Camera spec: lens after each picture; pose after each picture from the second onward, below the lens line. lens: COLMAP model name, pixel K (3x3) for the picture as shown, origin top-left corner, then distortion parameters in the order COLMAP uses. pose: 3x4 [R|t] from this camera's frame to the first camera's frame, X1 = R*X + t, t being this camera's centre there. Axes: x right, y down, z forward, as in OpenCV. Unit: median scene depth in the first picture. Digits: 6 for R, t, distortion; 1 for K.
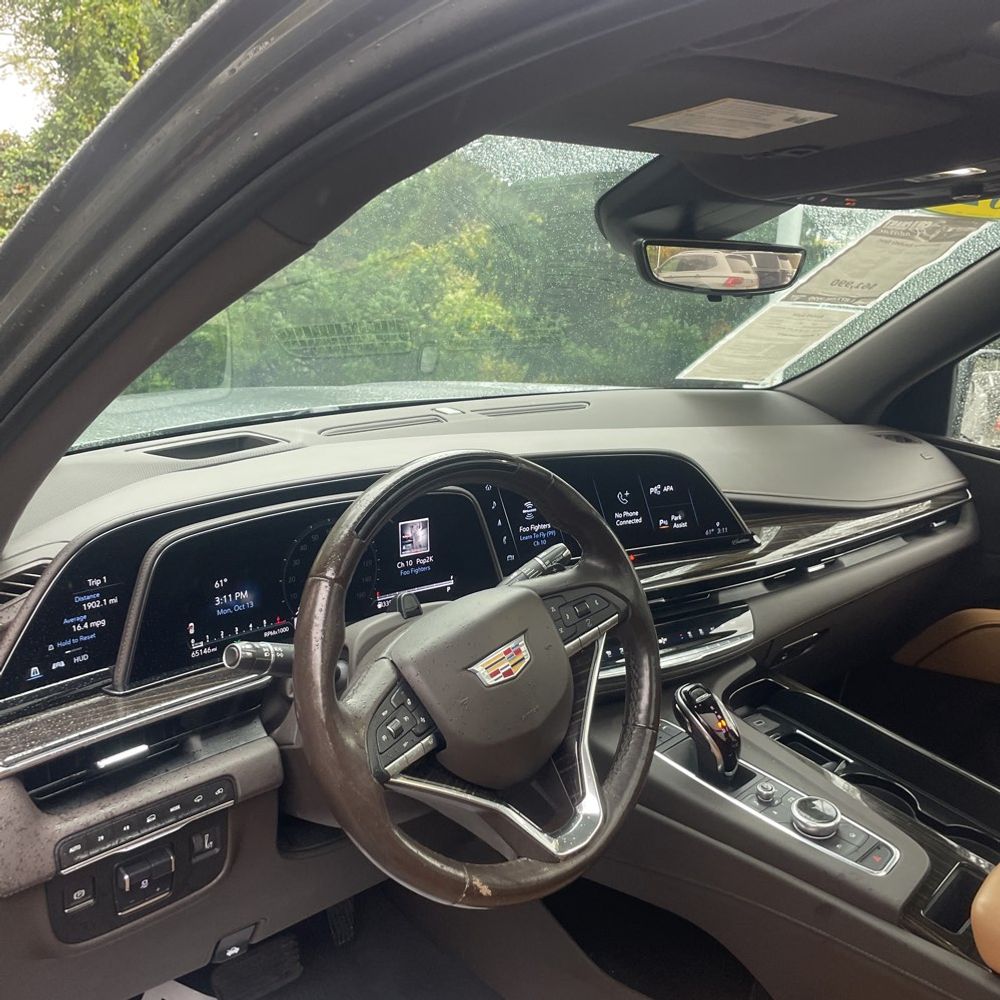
lens RADIAL K [[1029.7, 0, 503.4], [0, 1029.7, 498.5], [0, 0, 1]] dist [0.046138, 0.000000]
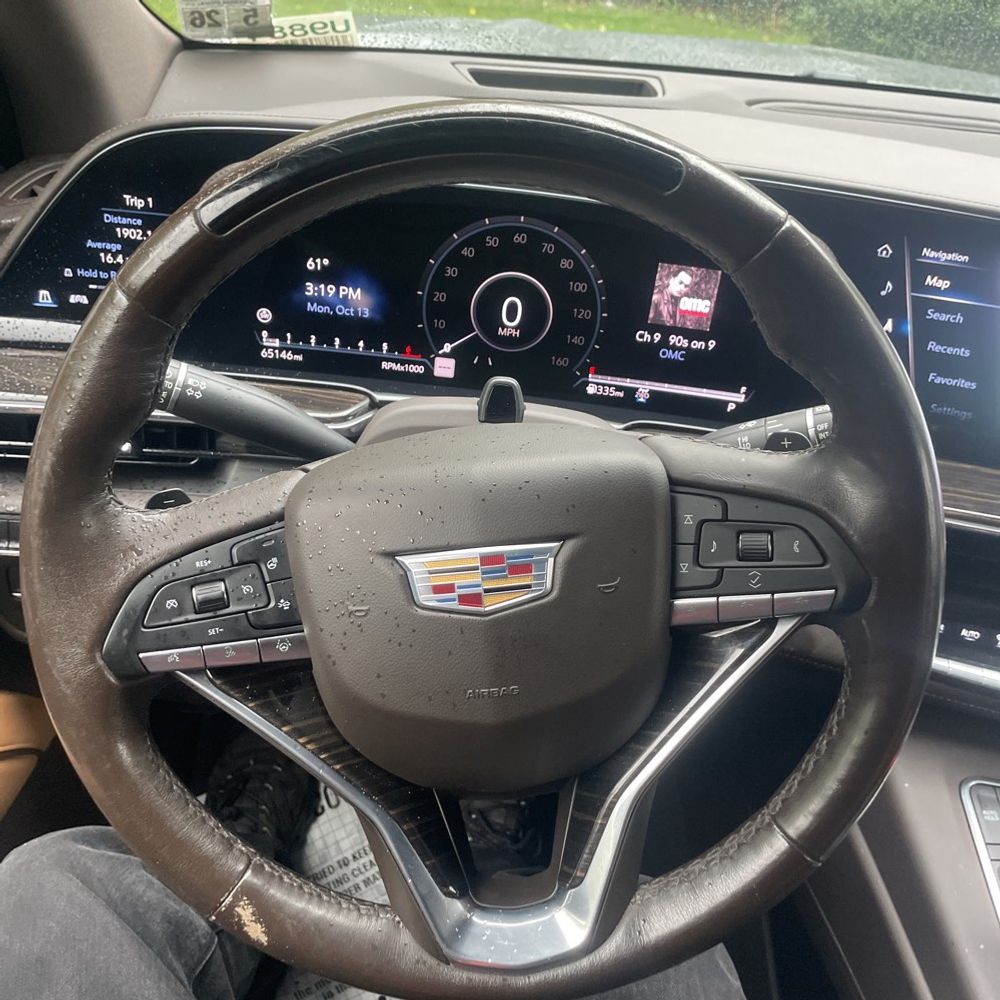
lens RADIAL K [[1029.7, 0, 496.0], [0, 1029.7, 495.9], [0, 0, 1]] dist [0.046138, 0.000000]
pose [[0.723630, 0.414460, -0.551890, 0.243569], [-0.253267, 0.903297, 0.346281, -0.042726], [0.642040, -0.110803, 0.758622, 0.603654]]
